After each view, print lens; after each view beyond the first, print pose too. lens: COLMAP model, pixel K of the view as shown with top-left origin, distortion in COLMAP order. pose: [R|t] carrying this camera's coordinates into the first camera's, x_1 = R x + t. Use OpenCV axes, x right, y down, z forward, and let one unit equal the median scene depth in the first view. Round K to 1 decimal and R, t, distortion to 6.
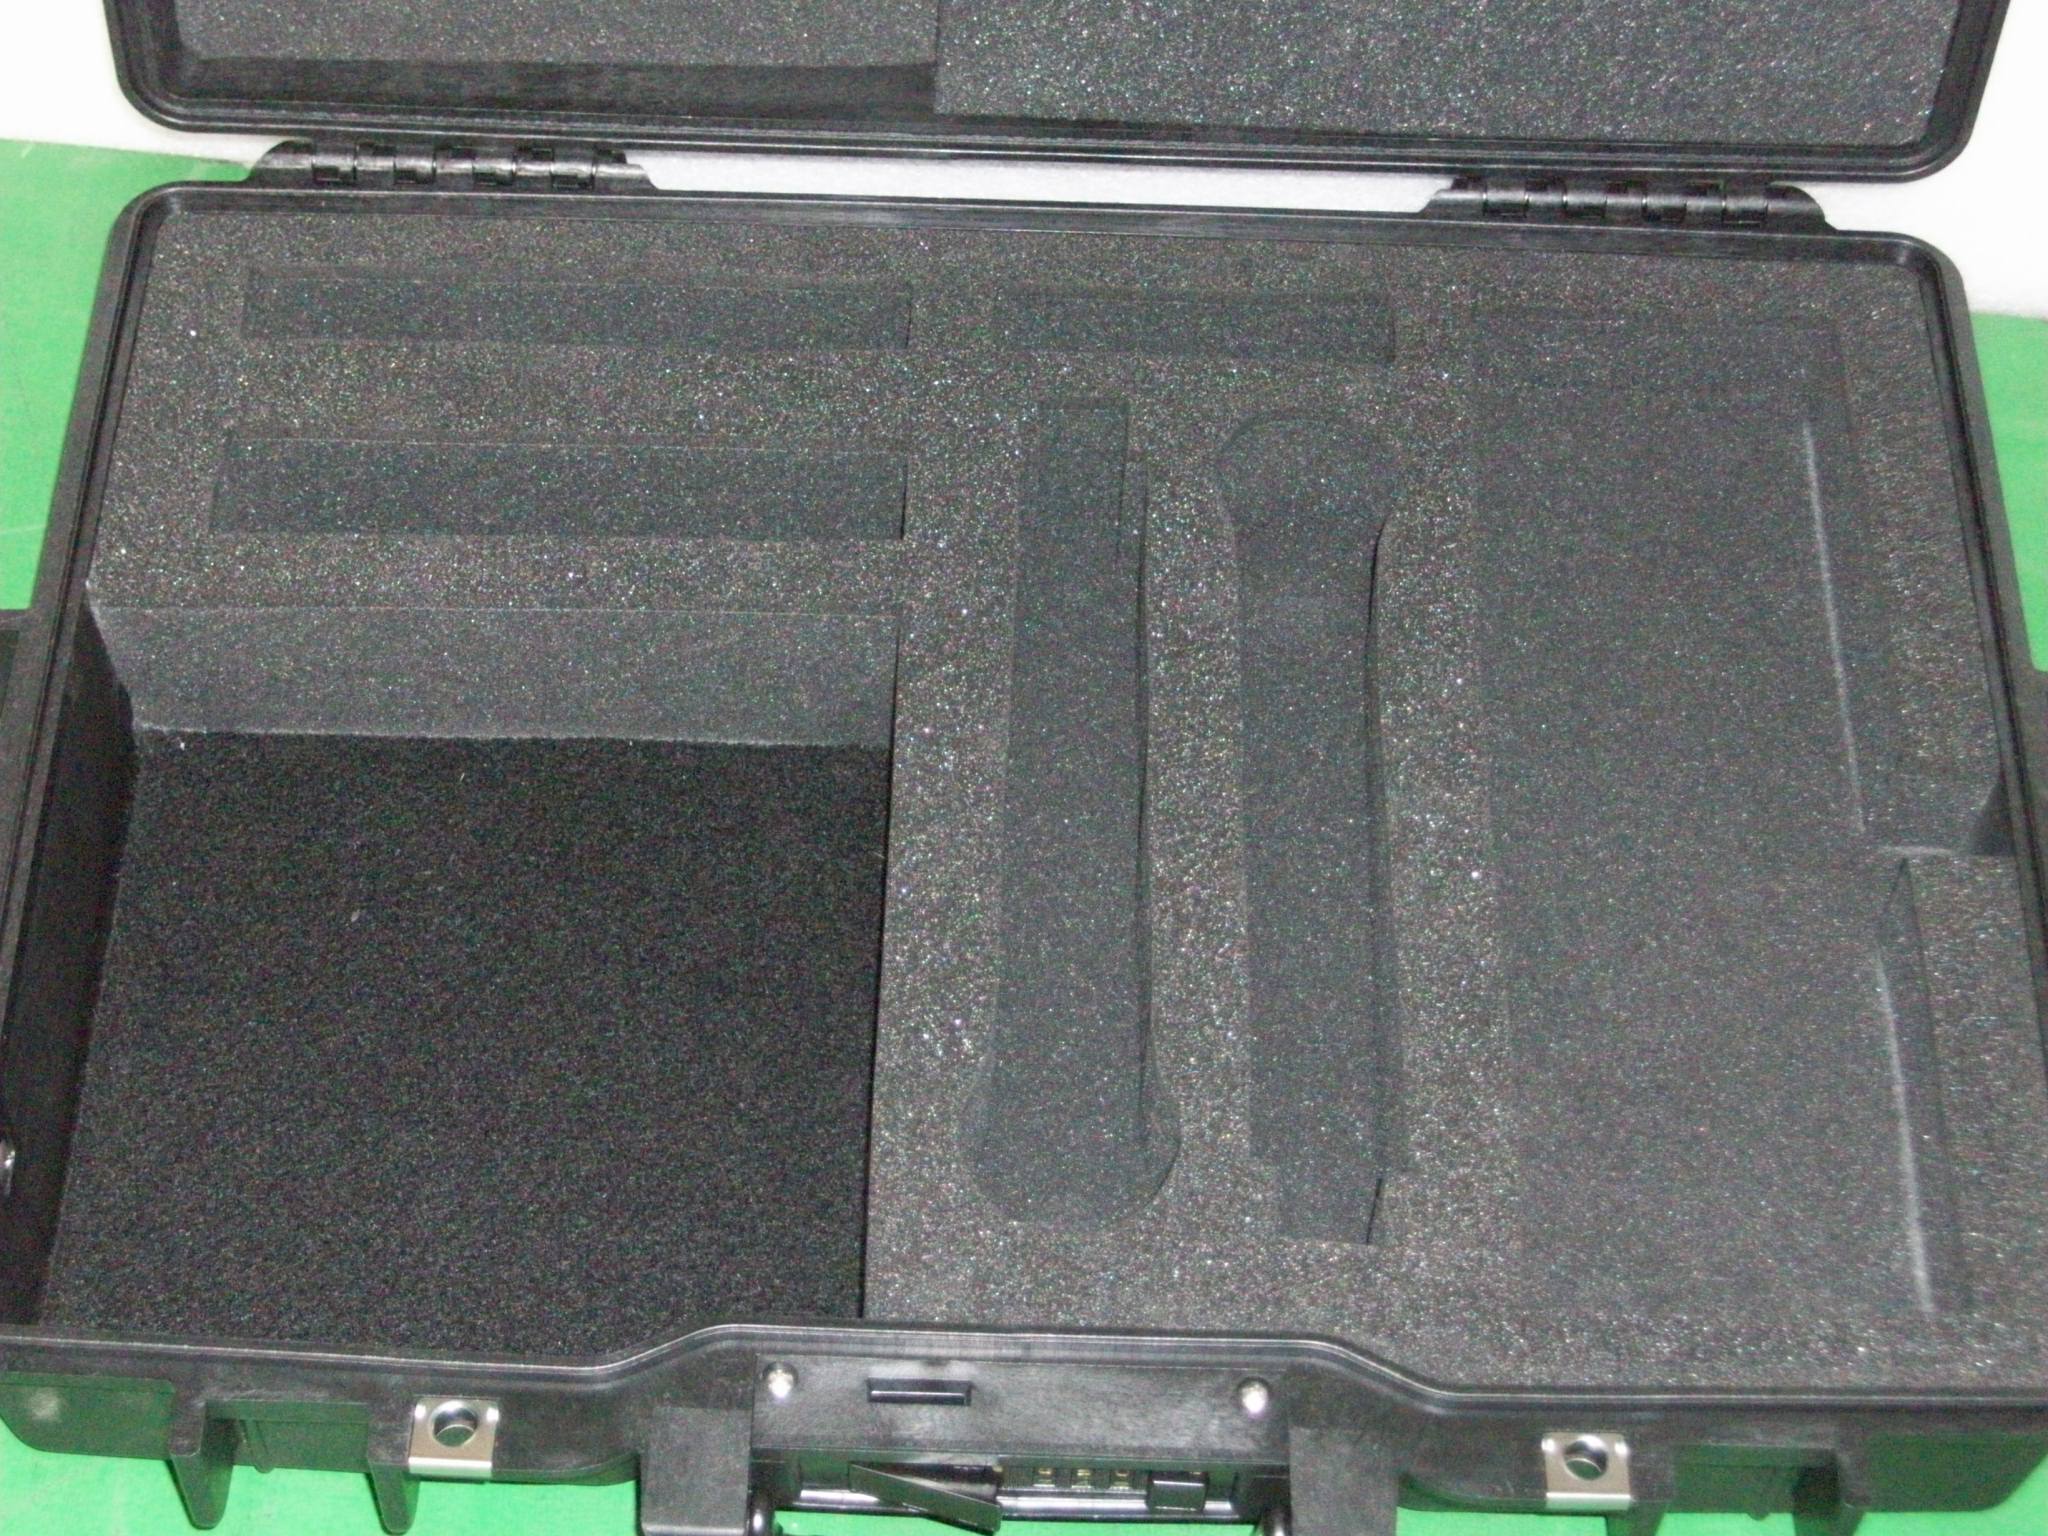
lens RADIAL K [[3959.9, 0, 1014.6], [0, 3959.9, 765.8], [0, 0, 1]] dist [0.022026, 0.000000]
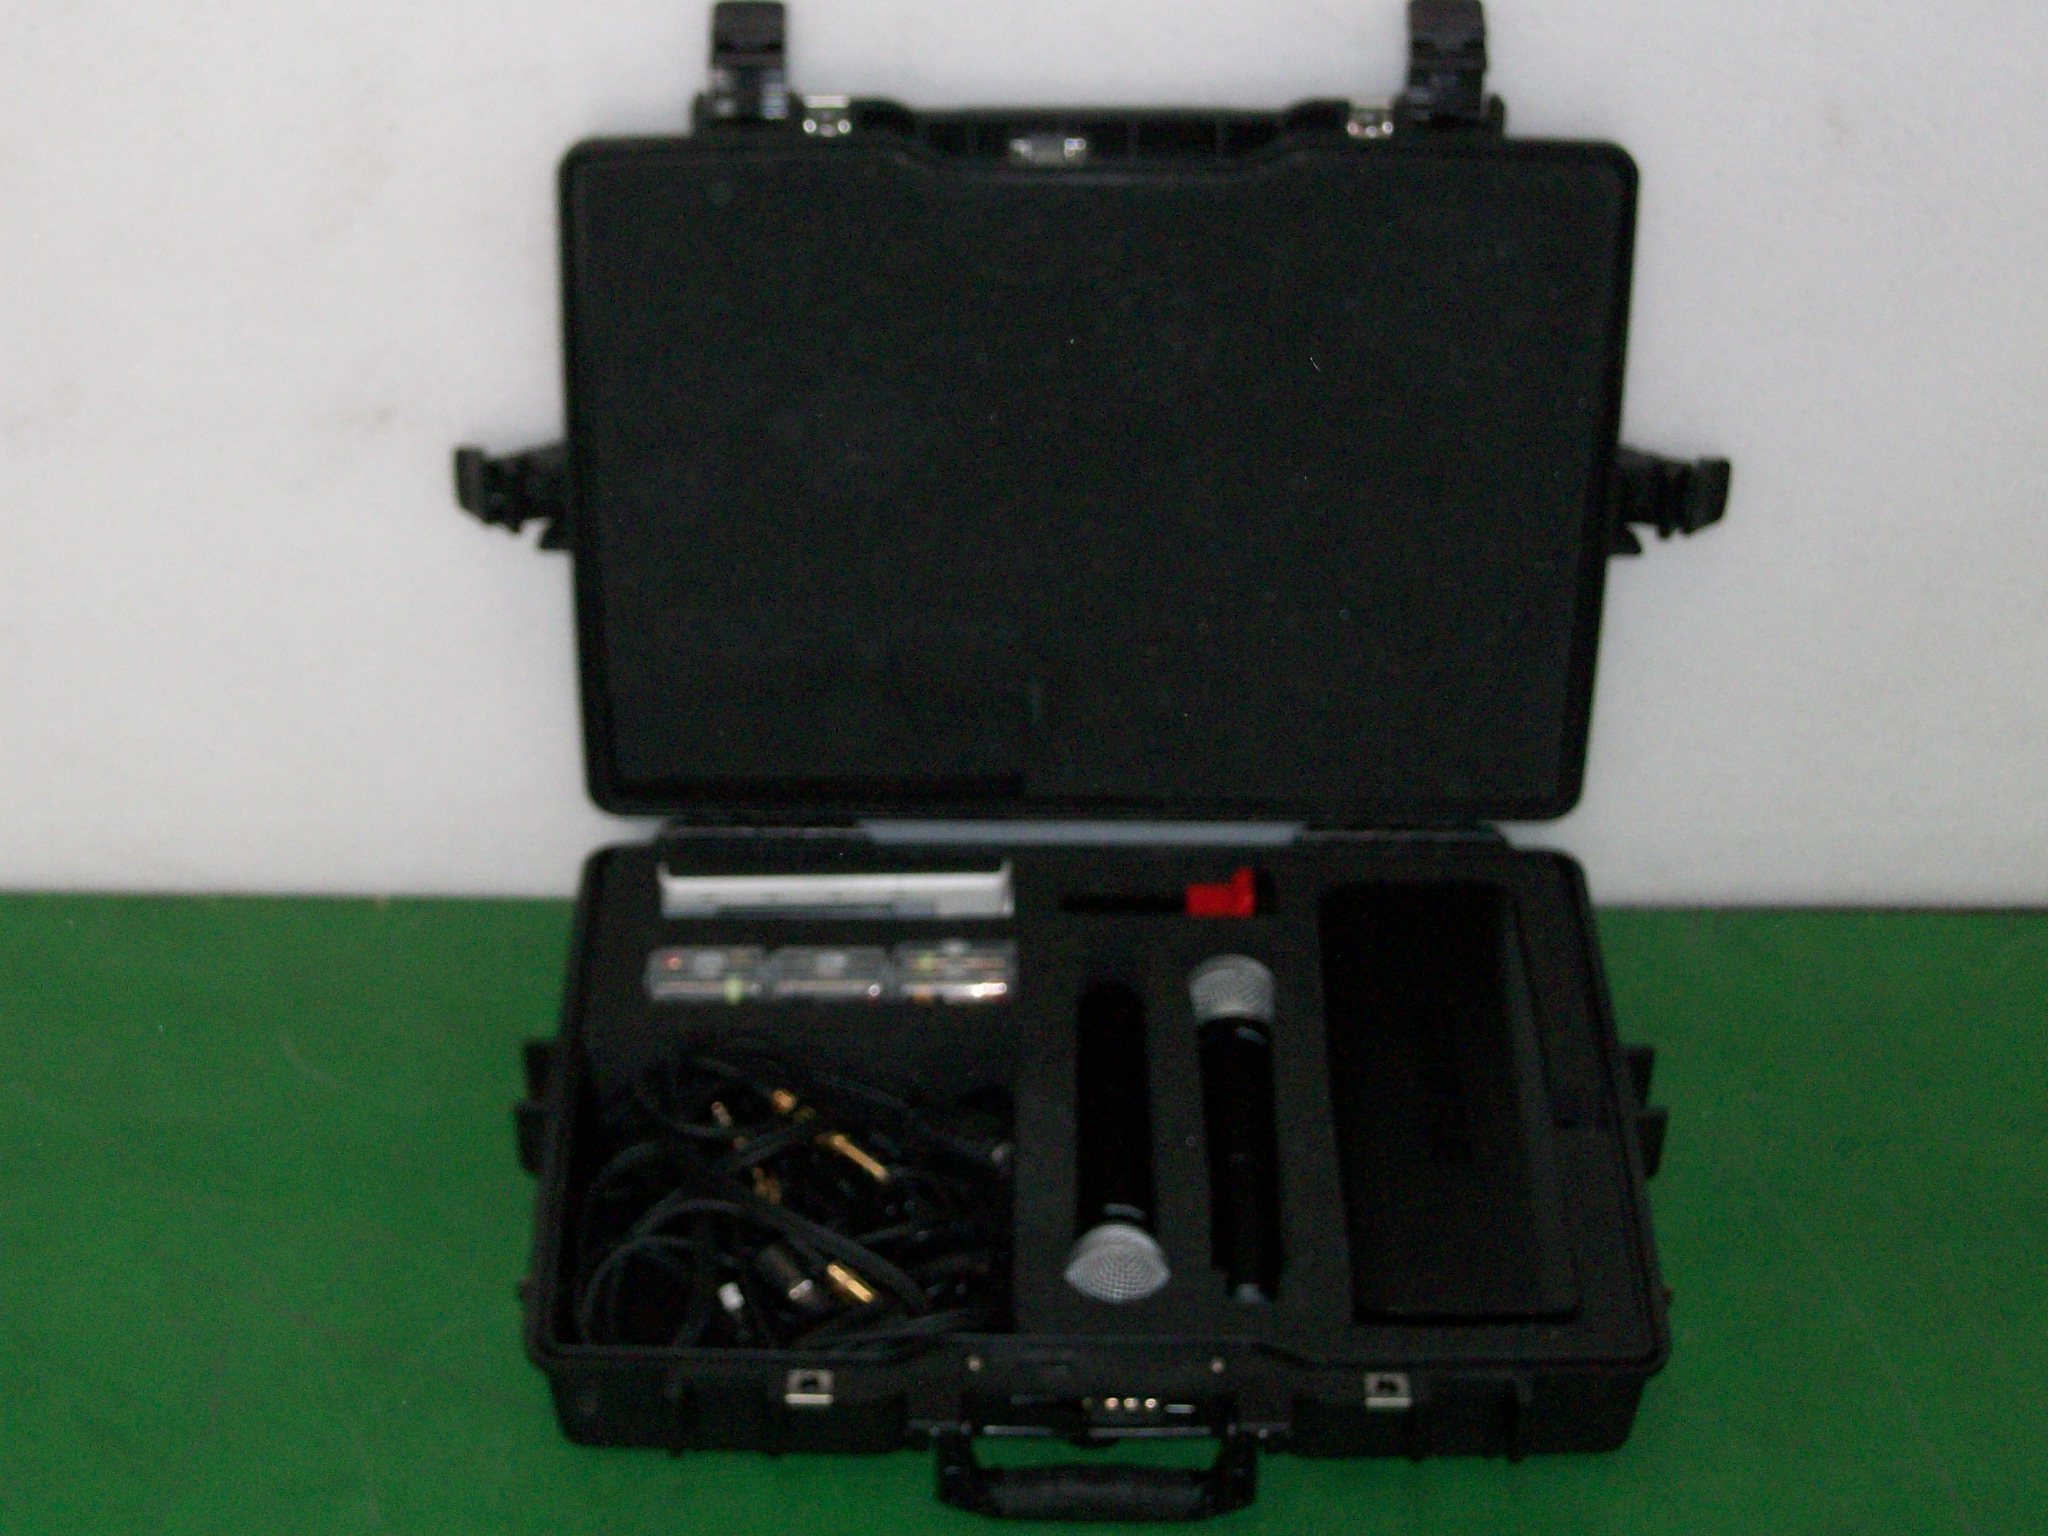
lens RADIAL K [[3959.9, 0, 1027.1], [0, 3959.9, 768.0], [0, 0, 1]] dist [0.022026, 0.000000]
pose [[0.999747, -0.017860, 0.013652, -0.044797], [0.020948, 0.960502, -0.277483, 0.341942], [-0.008157, 0.277698, 0.960634, -0.790364]]
